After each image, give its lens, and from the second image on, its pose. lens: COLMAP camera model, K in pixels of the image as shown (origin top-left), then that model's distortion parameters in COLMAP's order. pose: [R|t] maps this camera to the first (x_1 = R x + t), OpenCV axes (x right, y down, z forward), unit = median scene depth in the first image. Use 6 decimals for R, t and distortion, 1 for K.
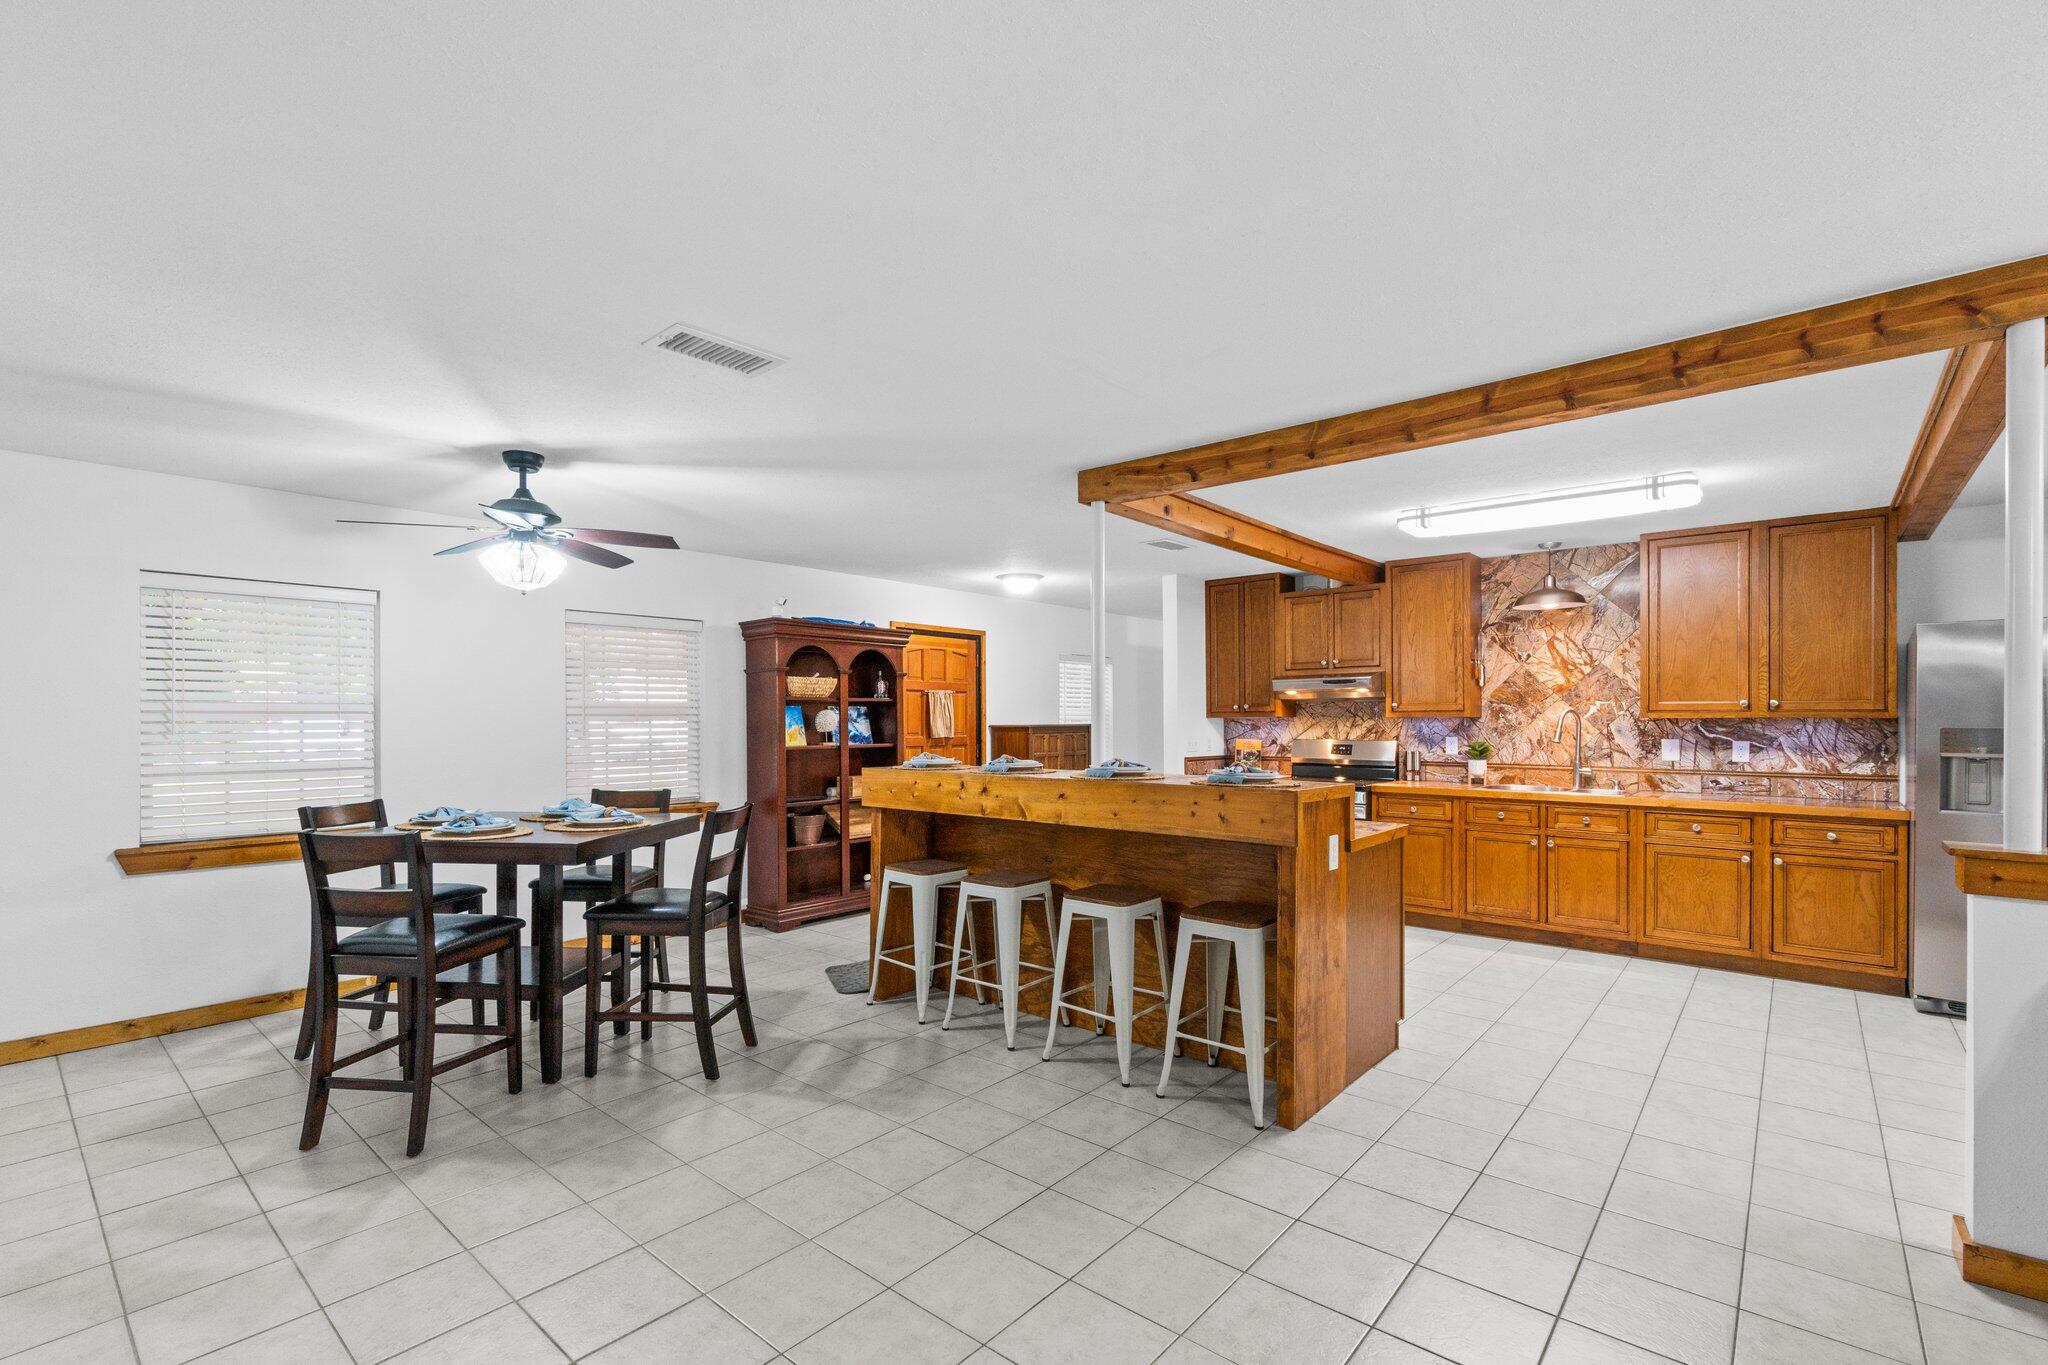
lens RADIAL K [[902.2, 0, 1017.7], [0, 902.2, 720.6], [0, 0, 1]] dist [-0.002451, 0.000357]
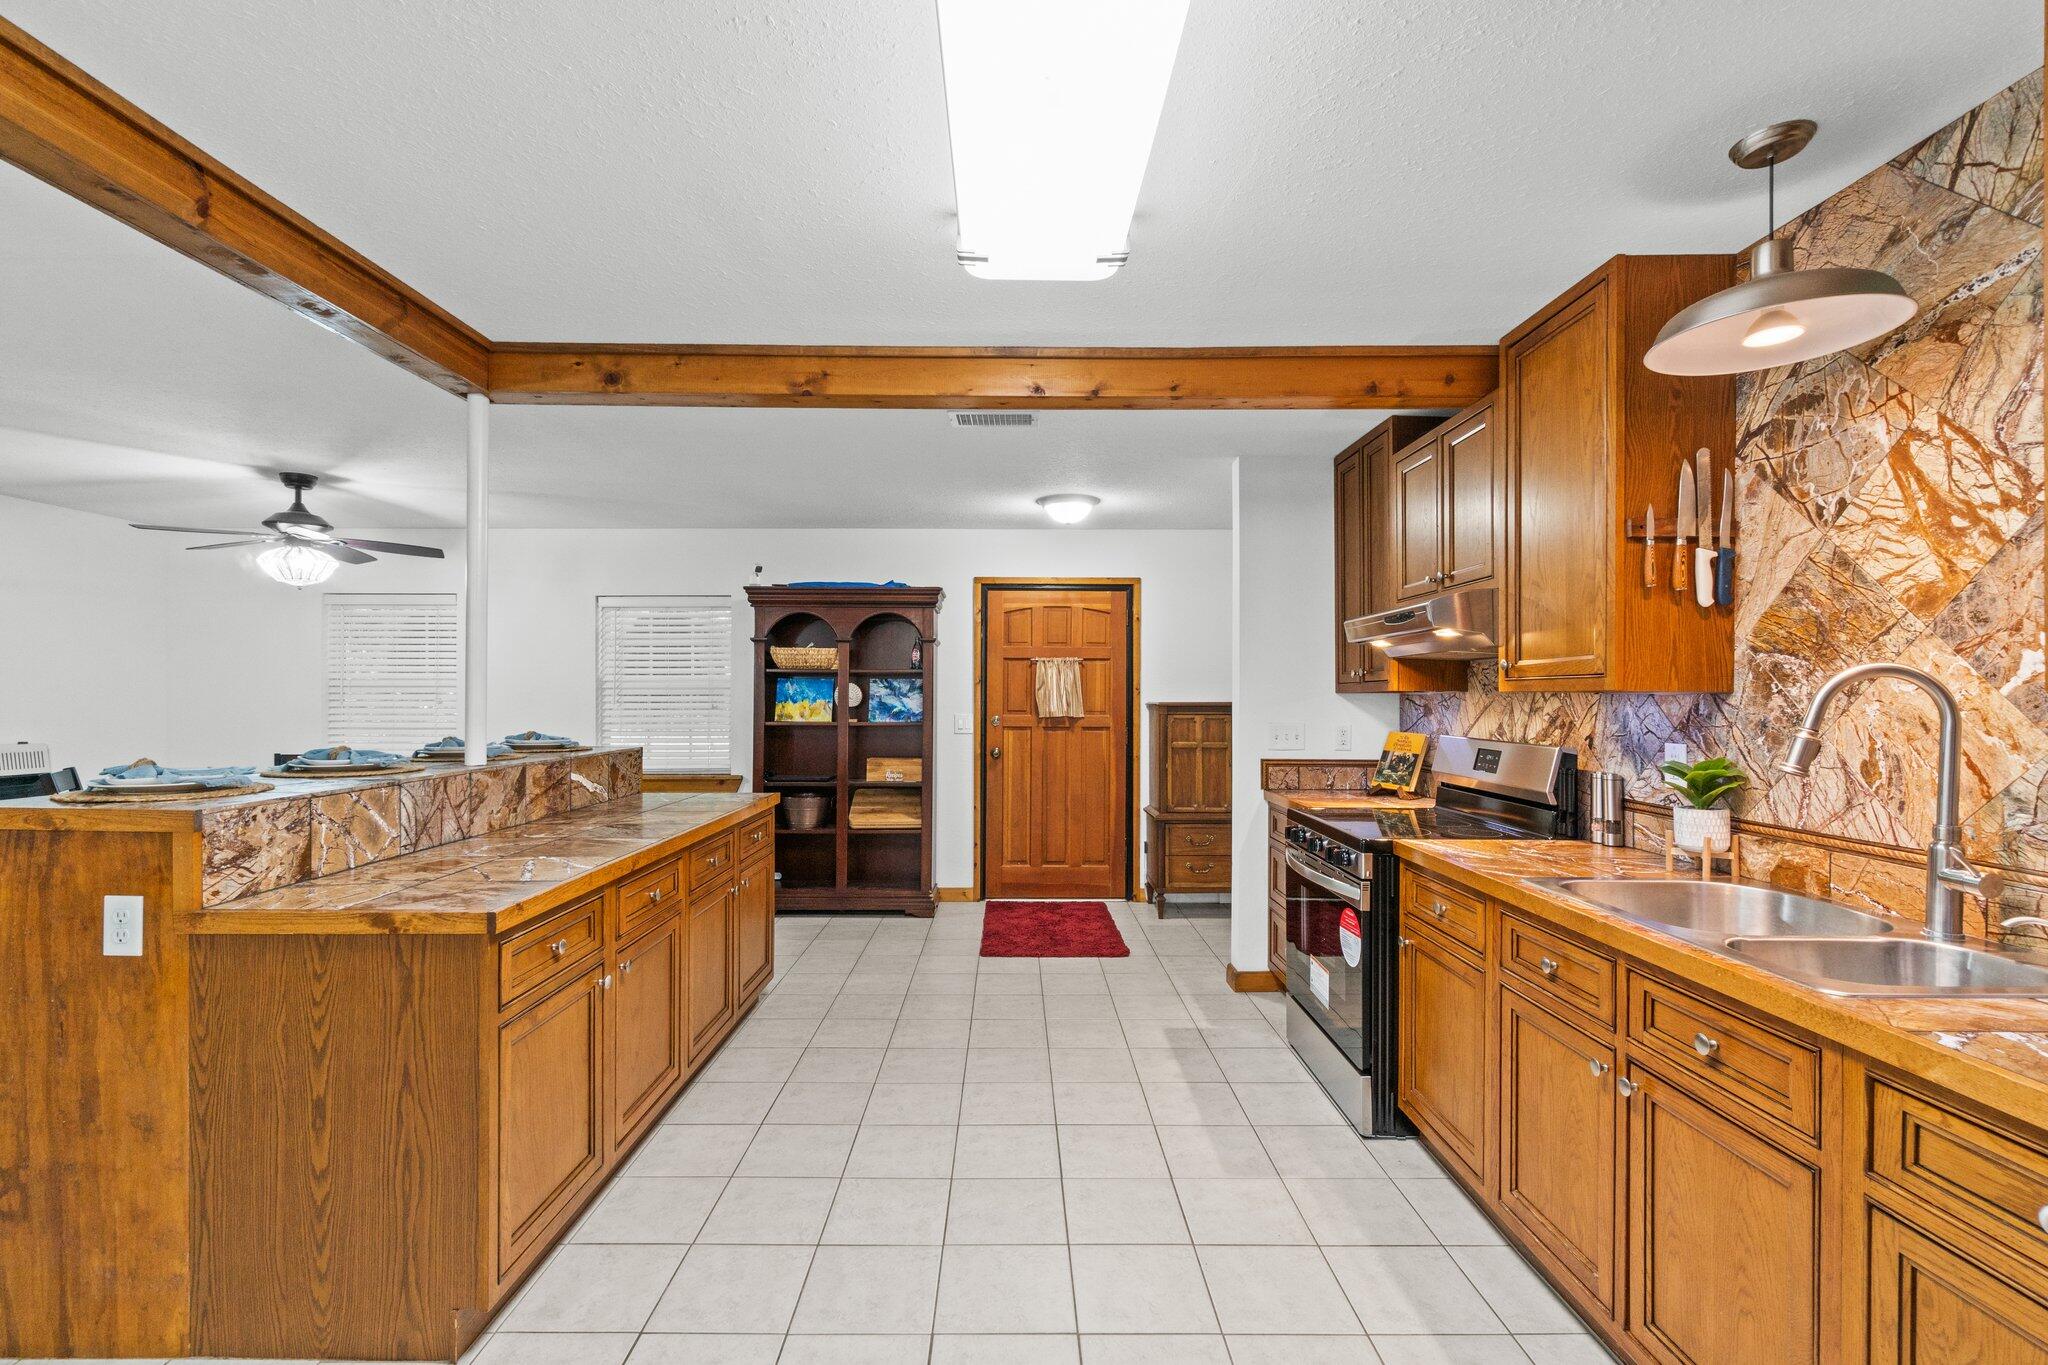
lens RADIAL K [[902.2, 0, 1011.8], [0, 902.2, 690.6], [0, 0, 1]] dist [-0.002451, 0.000357]
pose [[0.658985, 0.000325, -0.752156, 0.606436], [-0.004569, 0.999983, -0.003571, -0.001594], [0.752142, 0.005790, 0.658975, 0.552090]]
